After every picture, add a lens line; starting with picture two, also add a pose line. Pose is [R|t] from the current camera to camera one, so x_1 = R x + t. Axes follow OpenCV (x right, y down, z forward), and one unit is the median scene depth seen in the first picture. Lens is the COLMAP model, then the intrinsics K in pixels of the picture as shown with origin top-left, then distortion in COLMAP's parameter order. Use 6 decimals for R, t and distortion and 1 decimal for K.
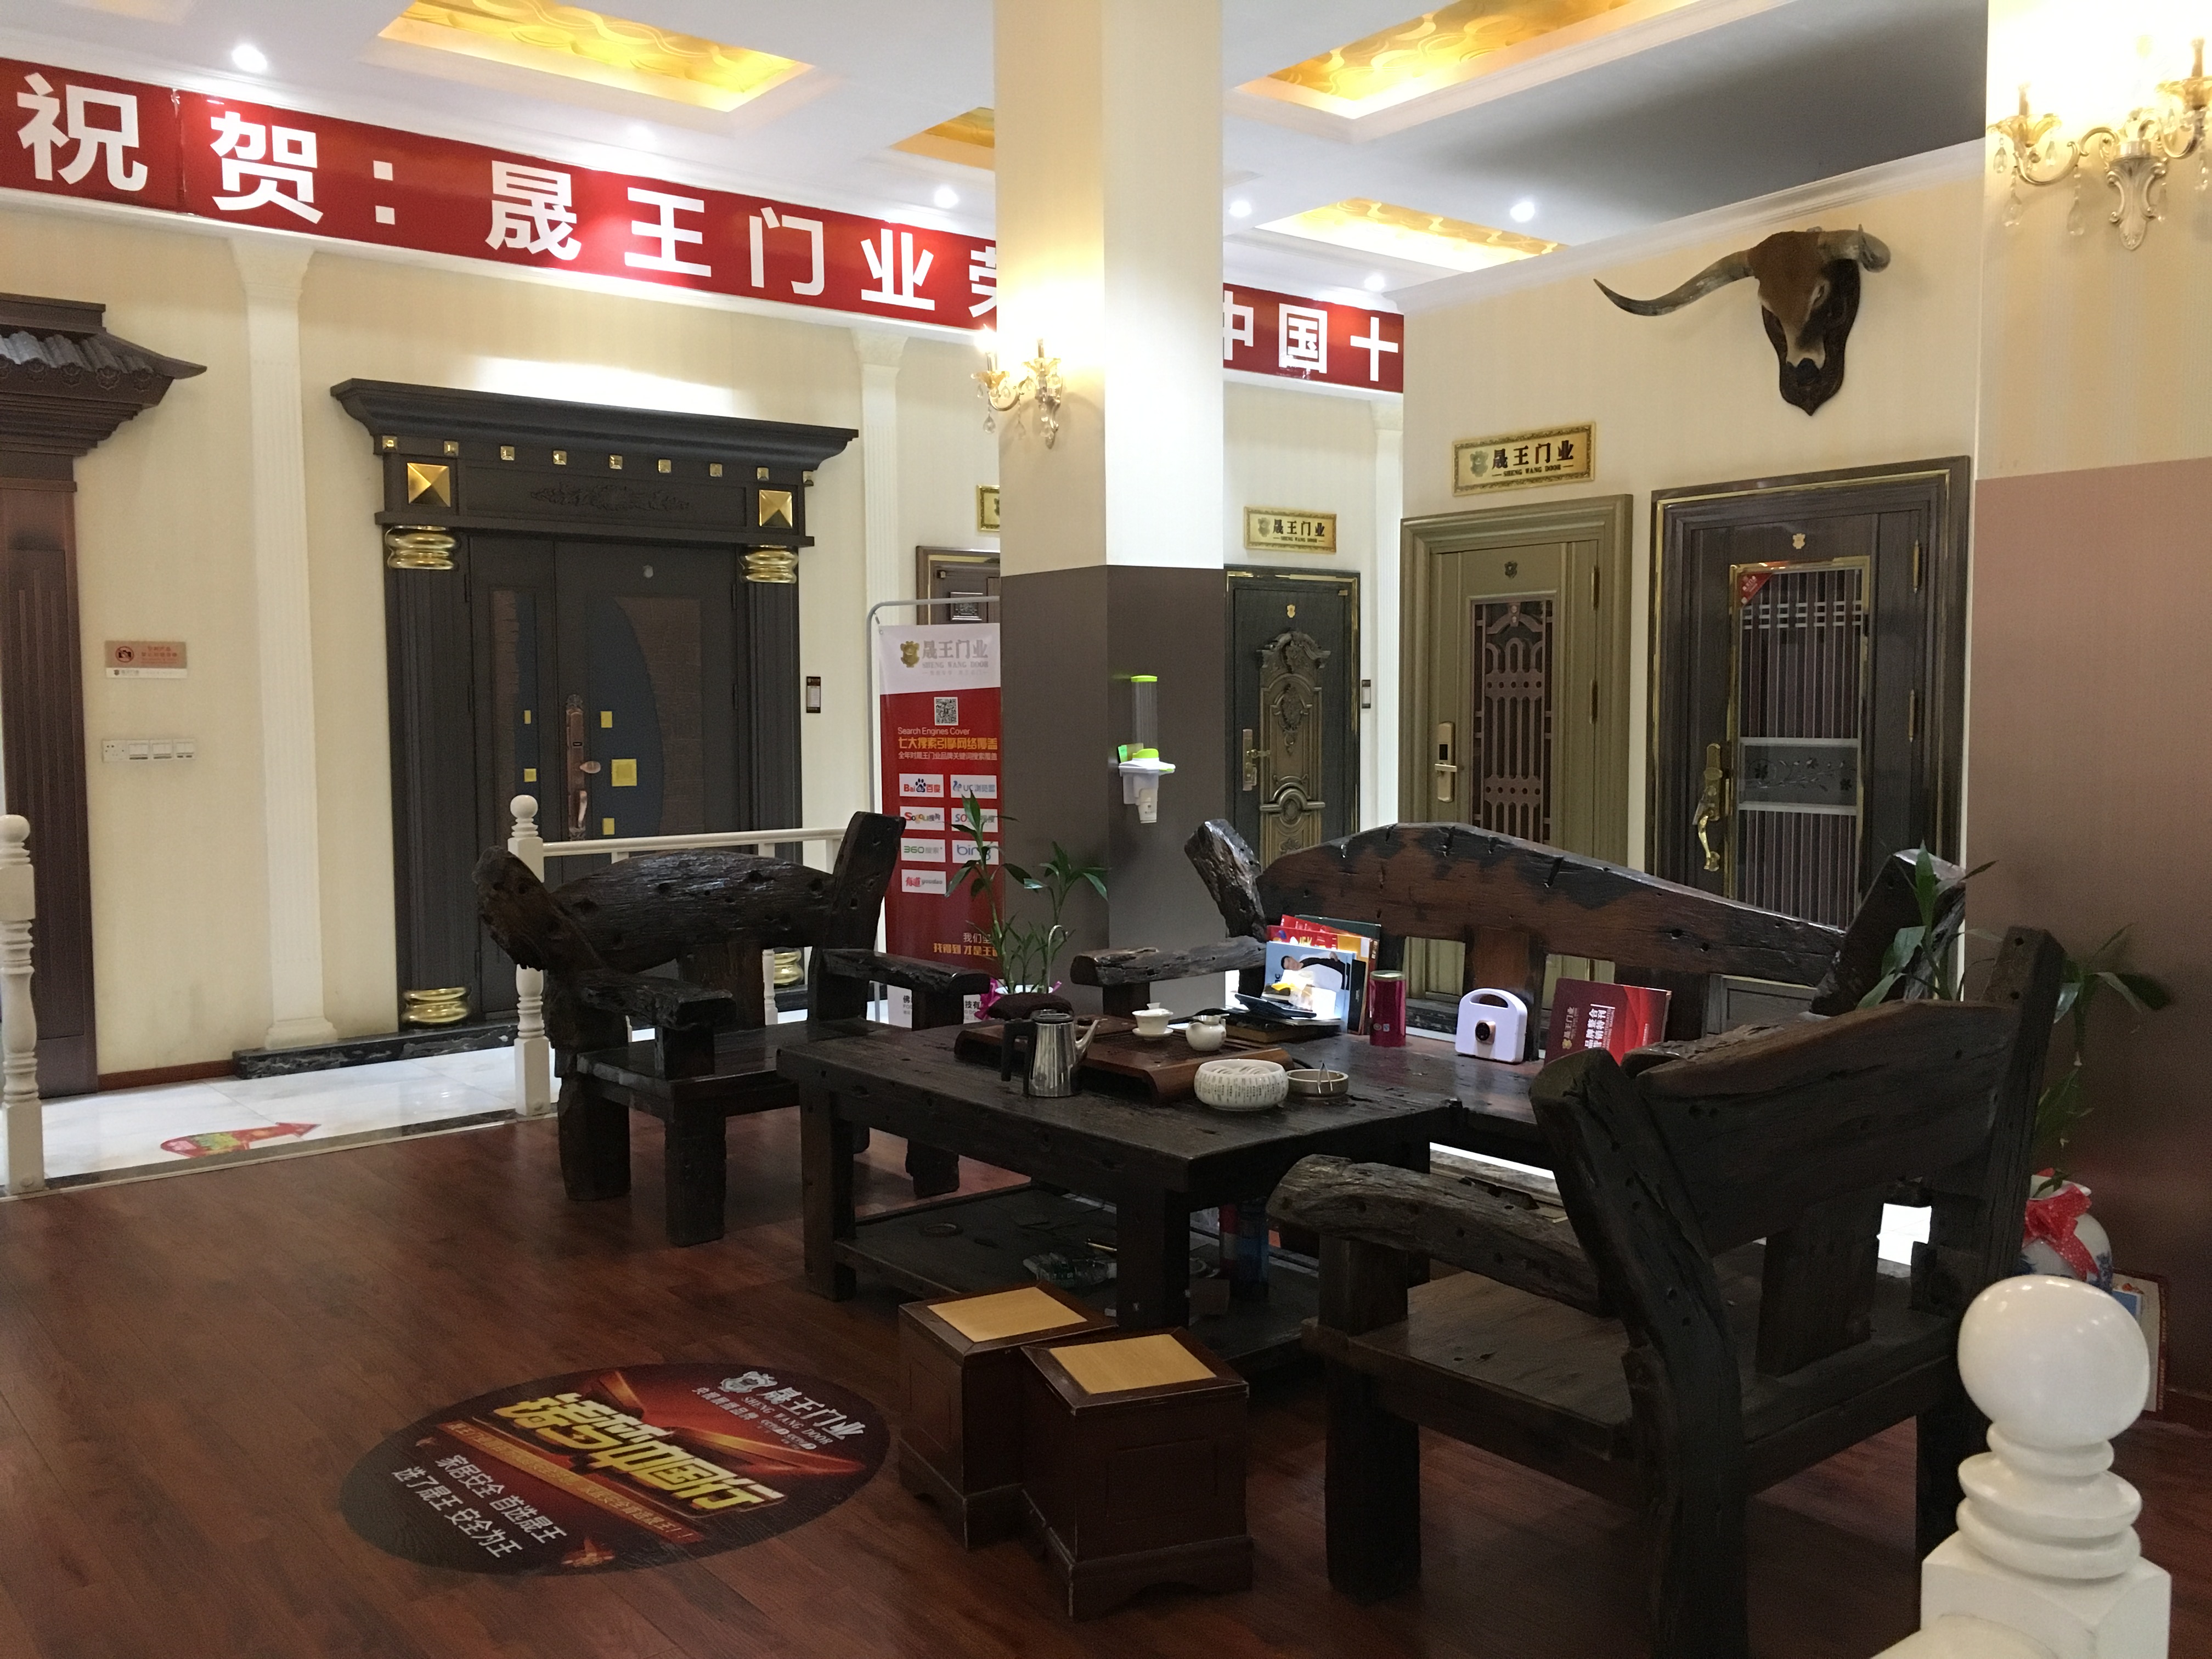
lens RADIAL K [[1871.2, 0, 1104.8], [0, 1871.2, 804.7], [0, 0, 1]] dist [0.089598, 0.004821]
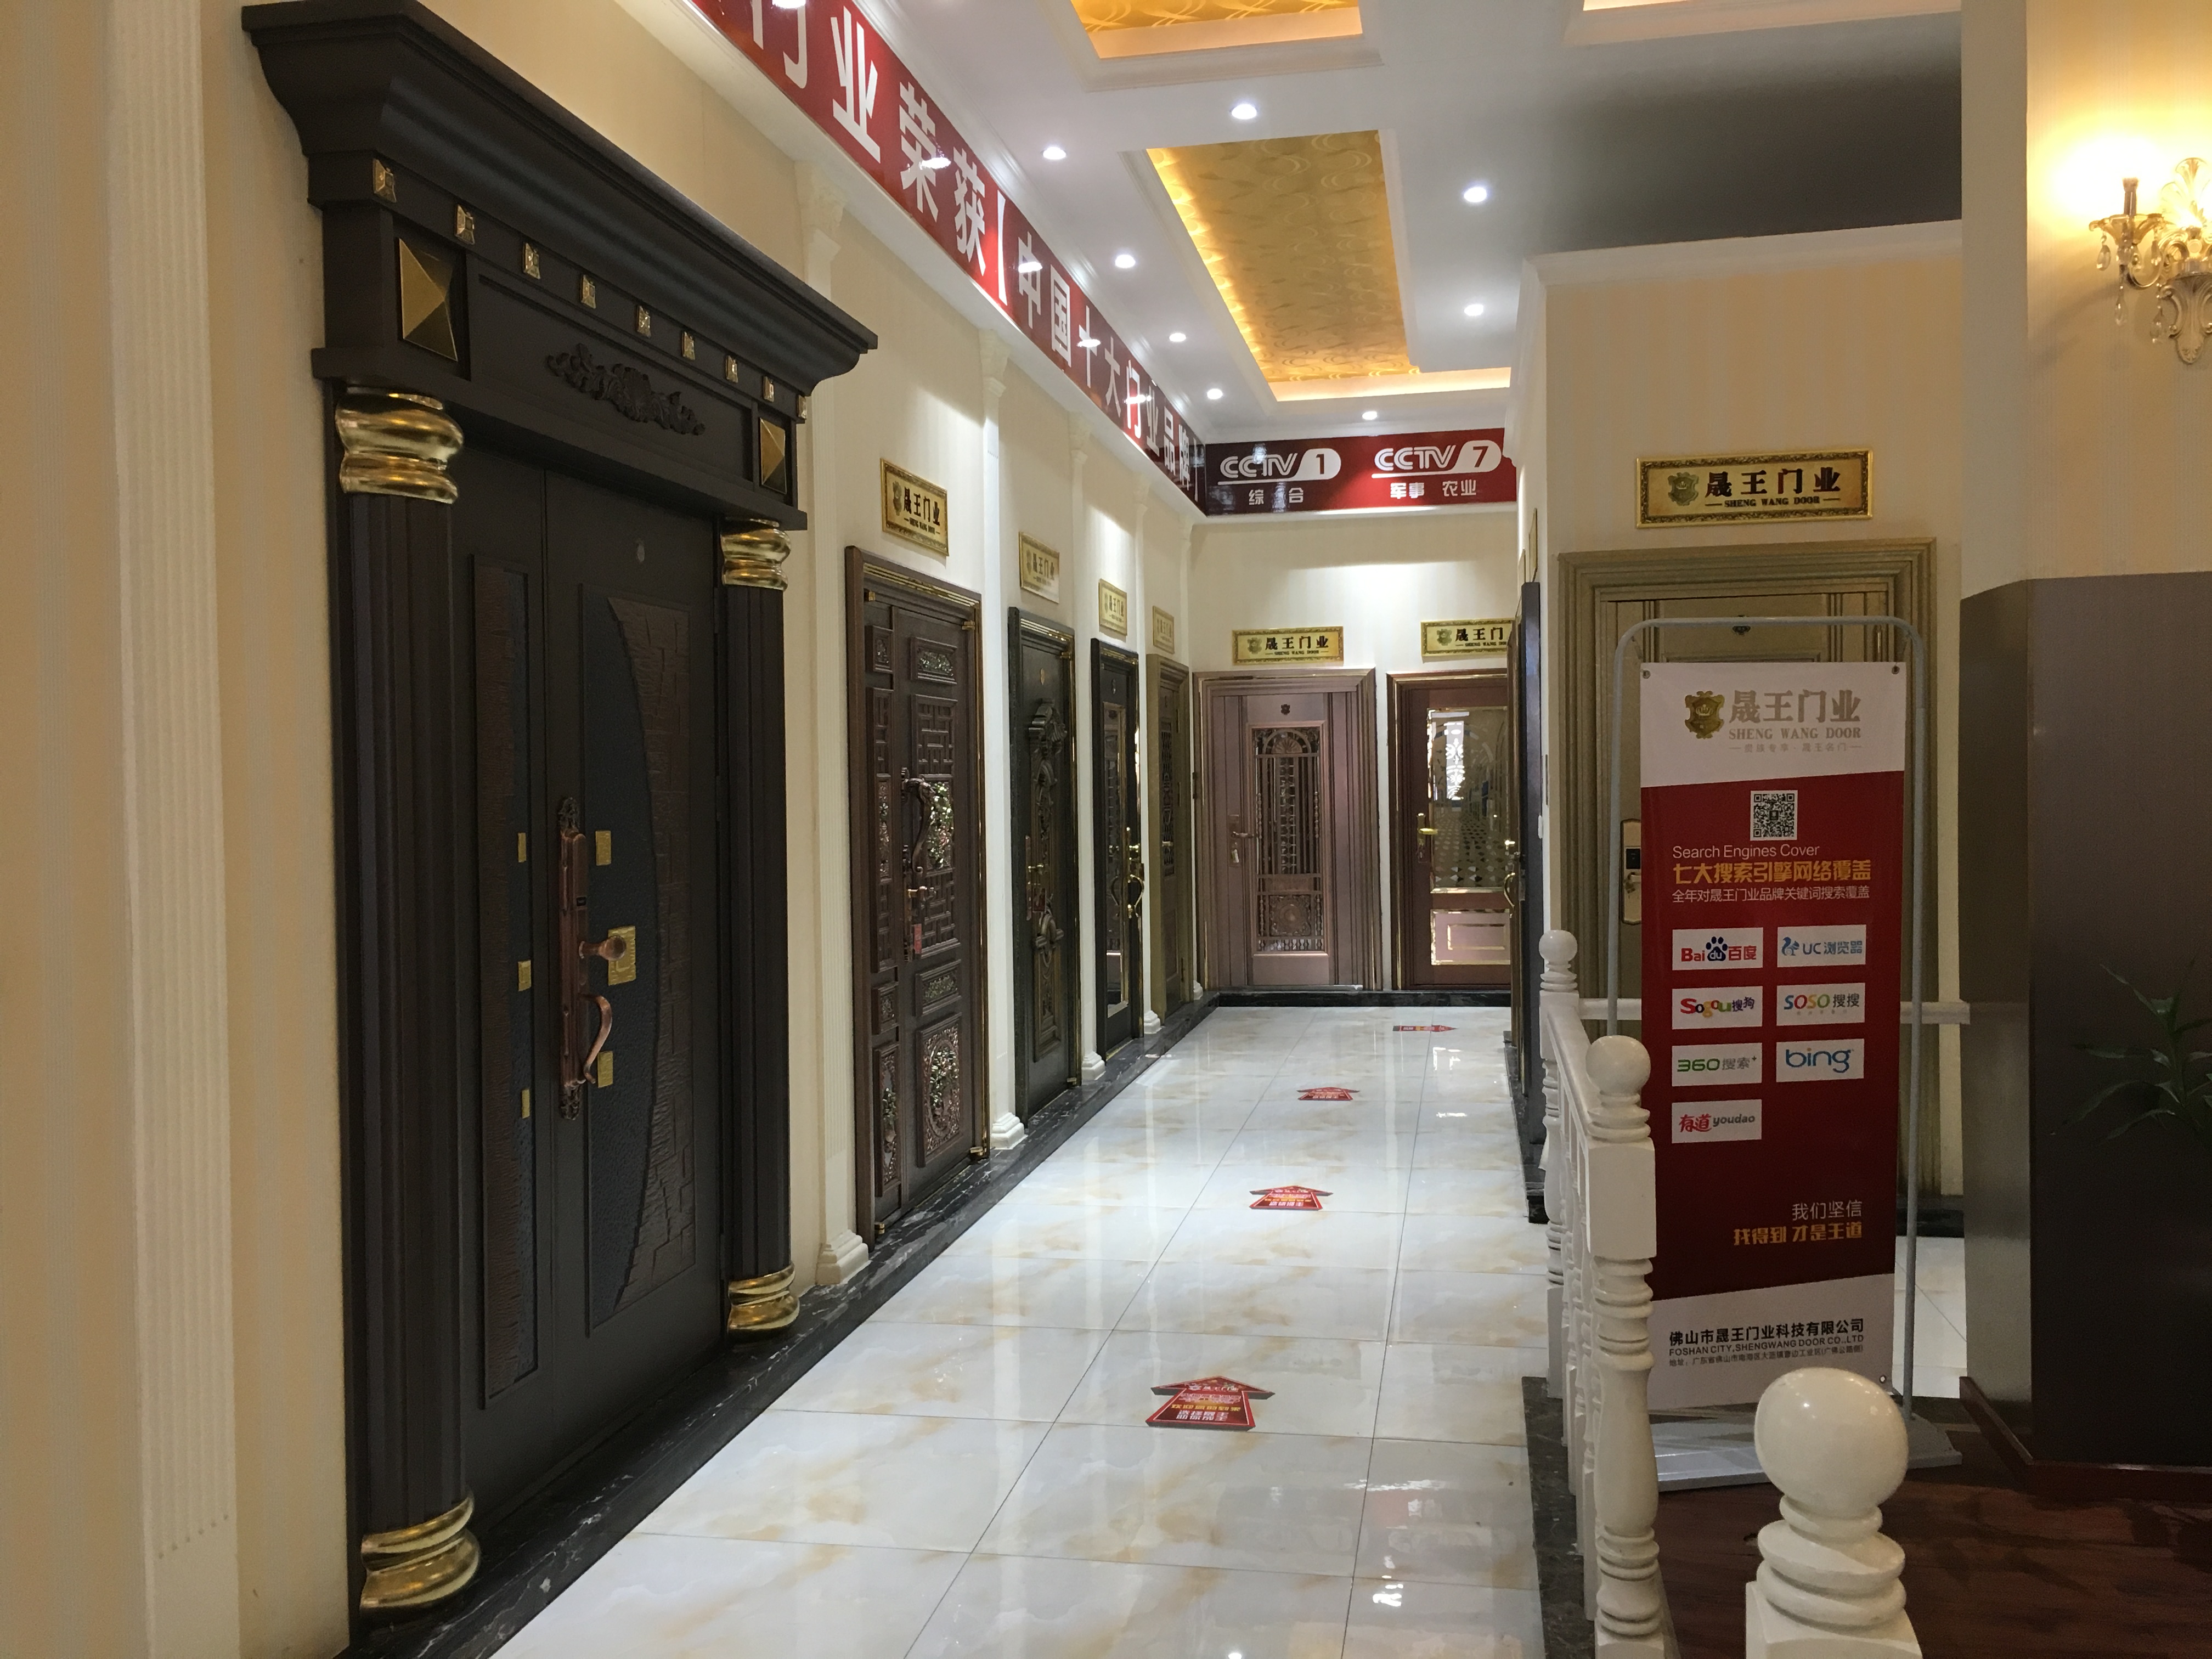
lens RADIAL K [[1815.3, 0, 1106.0], [0, 1815.3, 829.5], [0, 0, 1]] dist [0.066669, -0.003948]
pose [[0.766595, -0.025111, 0.641639, -0.505373], [0.046021, 0.998814, -0.015894, -0.039271], [-0.640479, 0.041714, 0.766842, 0.599953]]
